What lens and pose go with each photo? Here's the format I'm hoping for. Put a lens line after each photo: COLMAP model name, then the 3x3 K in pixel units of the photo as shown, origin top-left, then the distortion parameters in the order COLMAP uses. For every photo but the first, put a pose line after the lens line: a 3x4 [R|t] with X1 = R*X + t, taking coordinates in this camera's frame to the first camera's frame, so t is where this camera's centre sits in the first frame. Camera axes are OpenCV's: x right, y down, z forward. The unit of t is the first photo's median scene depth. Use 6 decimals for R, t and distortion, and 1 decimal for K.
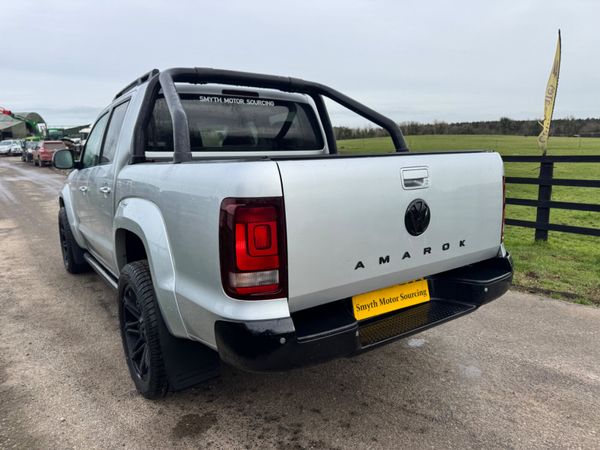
lens RADIAL K [[421.9, 0, 298.1], [0, 421.9, 229.0], [0, 0, 1]] dist [0.042569, -0.049390]
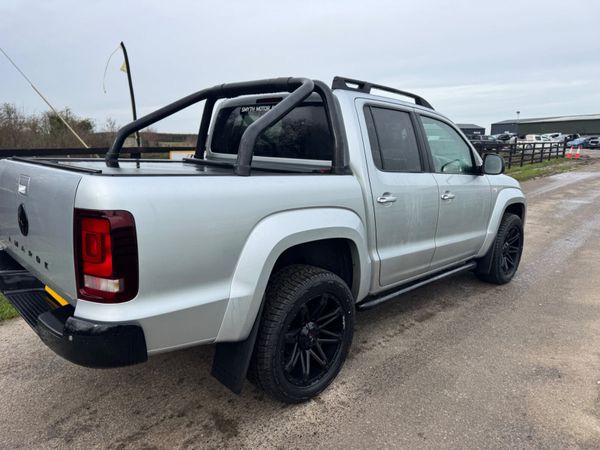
lens RADIAL K [[421.9, 0, 298.8], [0, 421.9, 231.0], [0, 0, 1]] dist [0.042569, -0.049390]
pose [[0.180981, 0.223999, -0.957638, 1.108501], [-0.202284, 0.961376, 0.186645, -0.264719], [0.962459, 0.159936, 0.219302, 1.069753]]
